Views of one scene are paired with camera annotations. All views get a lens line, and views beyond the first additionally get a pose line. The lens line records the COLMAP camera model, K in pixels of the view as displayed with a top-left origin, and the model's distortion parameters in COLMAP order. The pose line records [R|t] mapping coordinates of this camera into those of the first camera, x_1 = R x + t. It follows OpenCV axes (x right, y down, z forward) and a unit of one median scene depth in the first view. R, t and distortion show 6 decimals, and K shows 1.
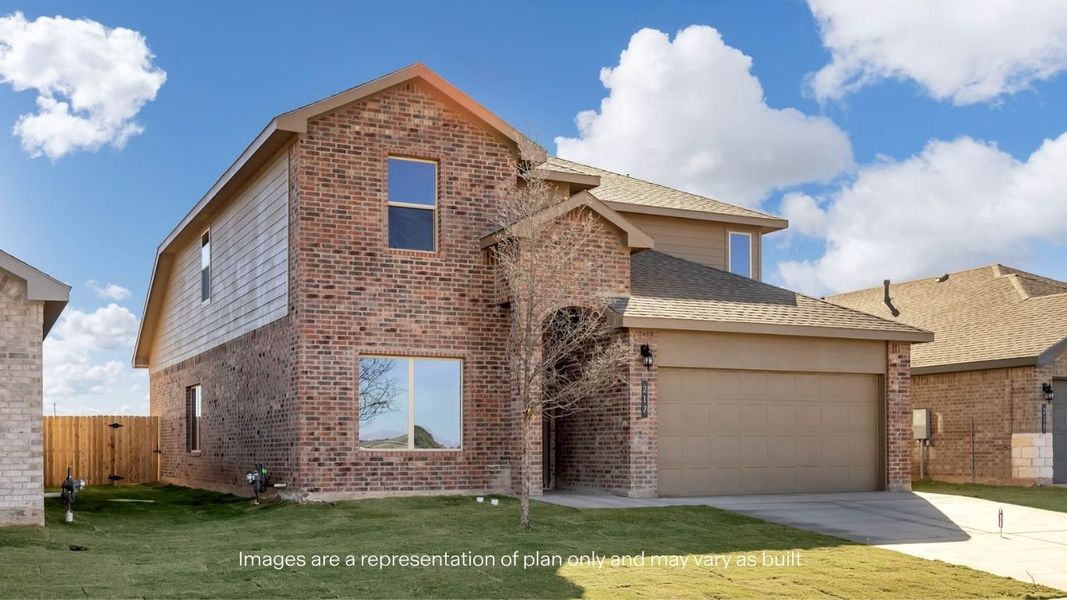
lens RADIAL K [[1061.1, 0, 538.3], [0, 1061.1, 294.3], [0, 0, 1]] dist [0.007128, 0.000000]
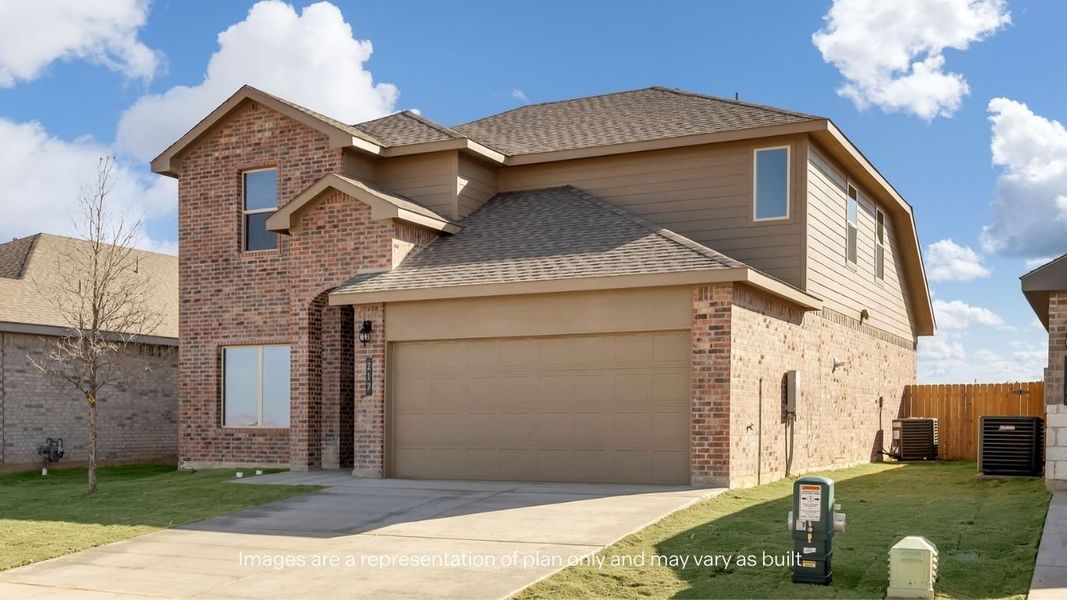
lens RADIAL K [[1151.2, 0, 538.8], [0, 1151.2, 271.3], [0, 0, 1]] dist [0.013251, 0.000000]
pose [[0.608715, -0.099064, -0.787180, 1.038959], [0.113776, 0.992819, -0.036962, 0.060233], [0.785189, -0.067063, 0.615614, 0.482985]]
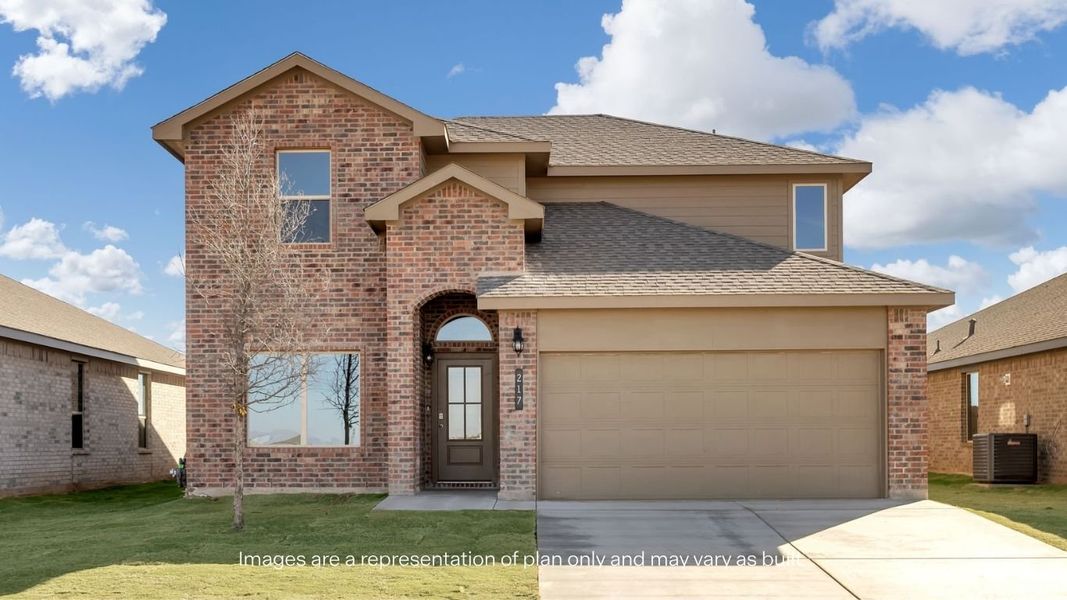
lens RADIAL K [[1061.1, 0, 529.9], [0, 1061.1, 302.9], [0, 0, 1]] dist [0.007128, 0.000000]
pose [[0.891837, -0.058458, -0.448563, 0.512779], [0.066543, 0.997781, 0.002268, 0.025669], [0.447435, -0.031871, 0.893748, 0.215816]]
